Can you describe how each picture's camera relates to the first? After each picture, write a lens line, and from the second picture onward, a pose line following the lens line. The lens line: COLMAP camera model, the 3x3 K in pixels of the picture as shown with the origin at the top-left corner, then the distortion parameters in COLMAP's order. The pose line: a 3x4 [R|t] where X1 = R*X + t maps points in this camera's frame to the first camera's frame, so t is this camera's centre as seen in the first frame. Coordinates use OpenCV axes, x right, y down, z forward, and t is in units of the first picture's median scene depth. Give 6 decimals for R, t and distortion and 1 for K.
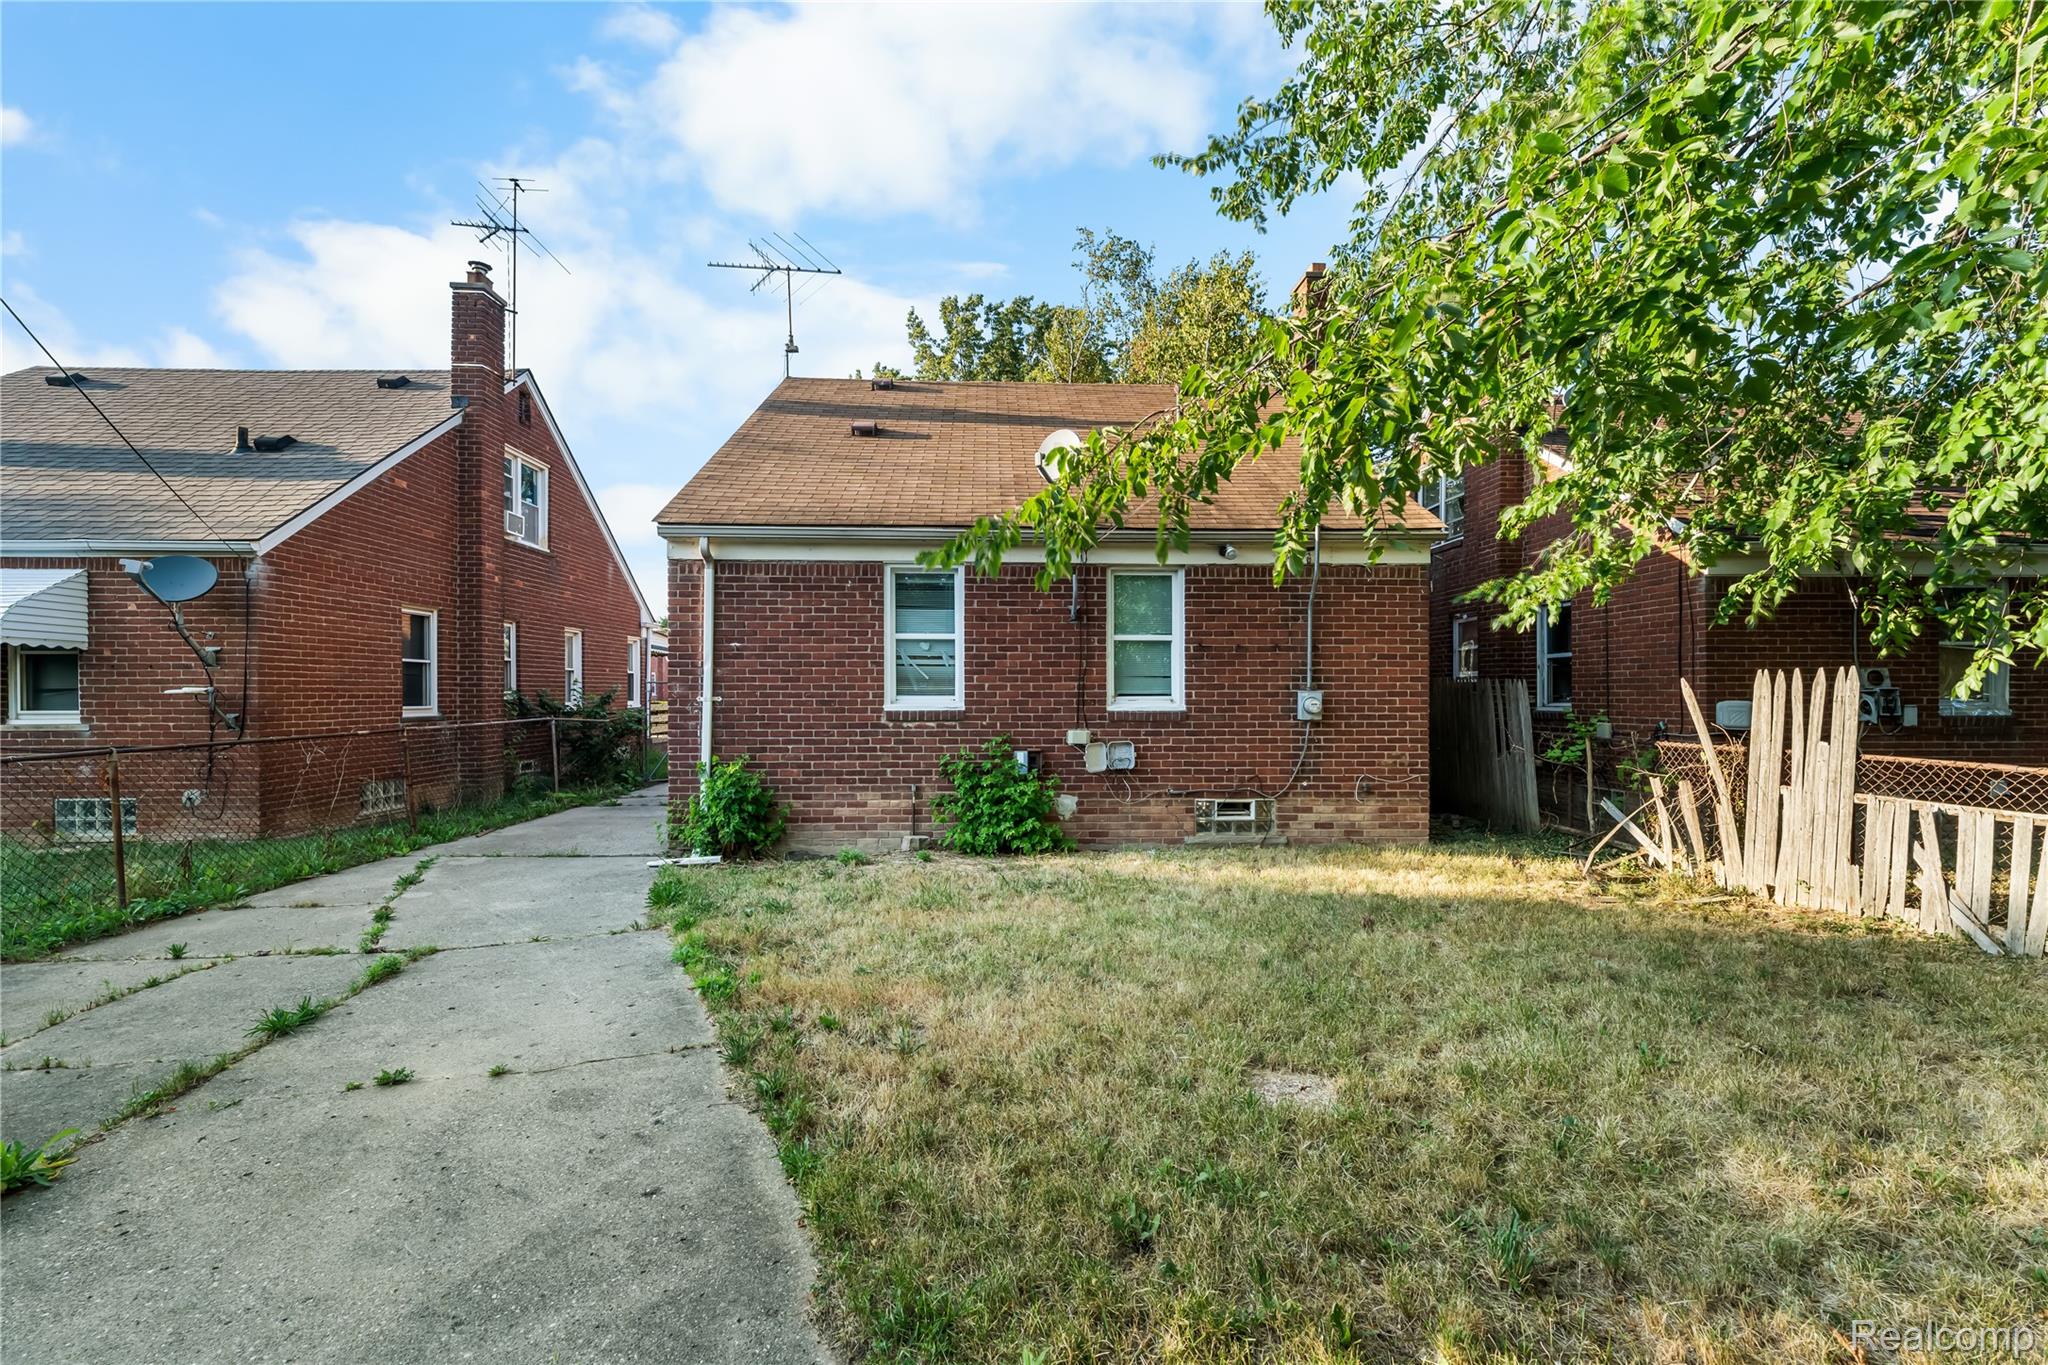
lens RADIAL K [[865.3, 0, 1021.4], [0, 865.3, 691.5], [0, 0, 1]] dist [-0.002389, 0.000052]
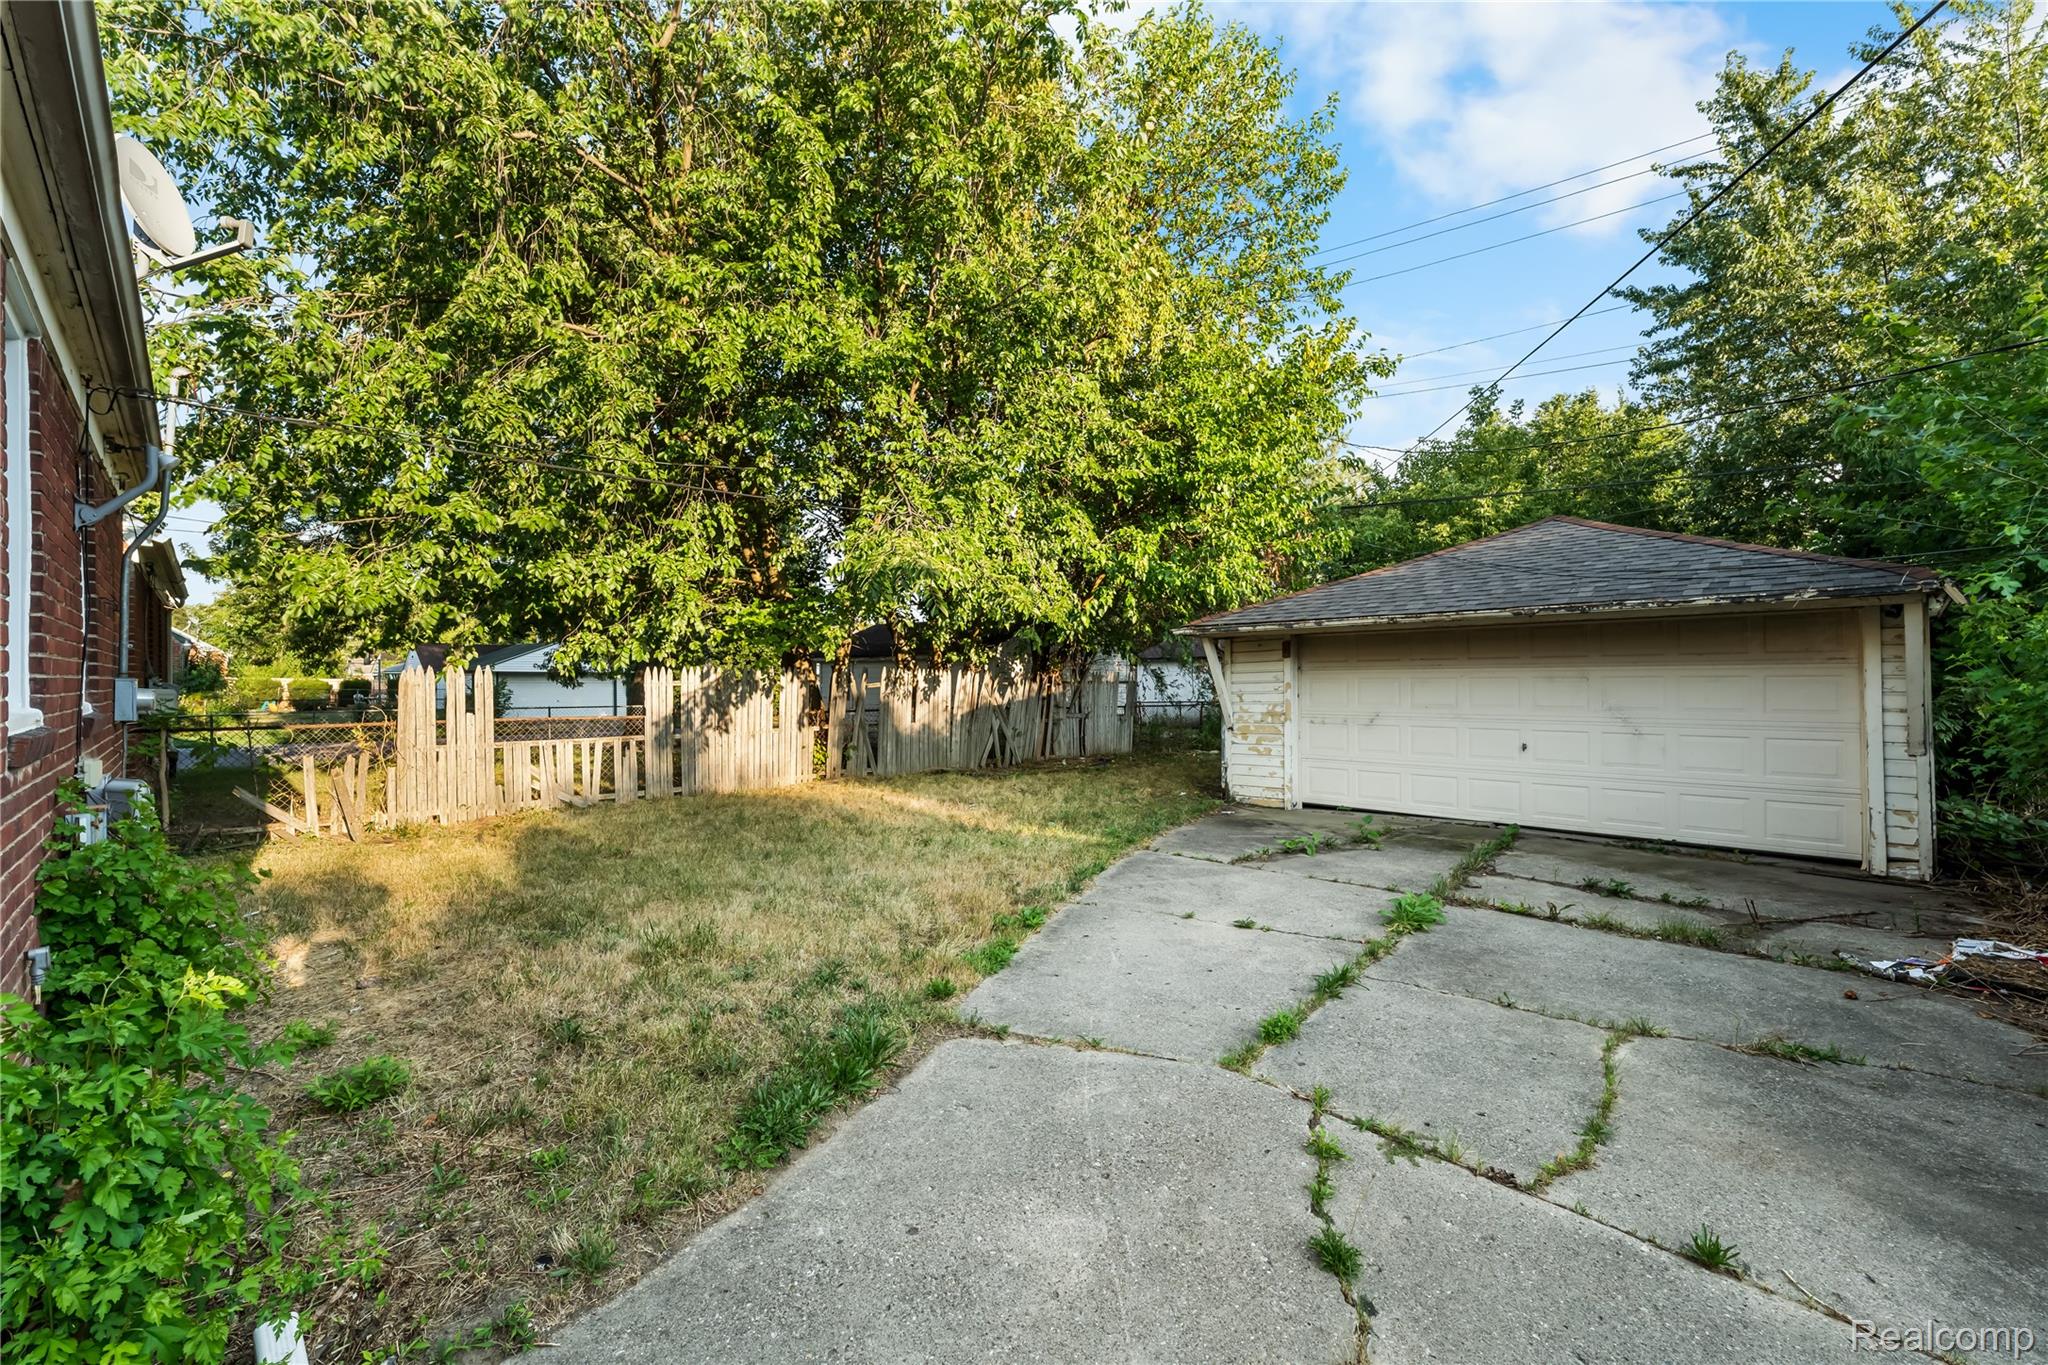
lens RADIAL K [[865.3, 0, 1020.6], [0, 865.3, 683.0], [0, 0, 1]] dist [-0.002389, 0.000052]
pose [[-0.682658, -0.001376, 0.730737, -1.104253], [-0.003356, 0.999994, -0.001252, 0.004424], [-0.730731, -0.003306, -0.682658, 1.639875]]
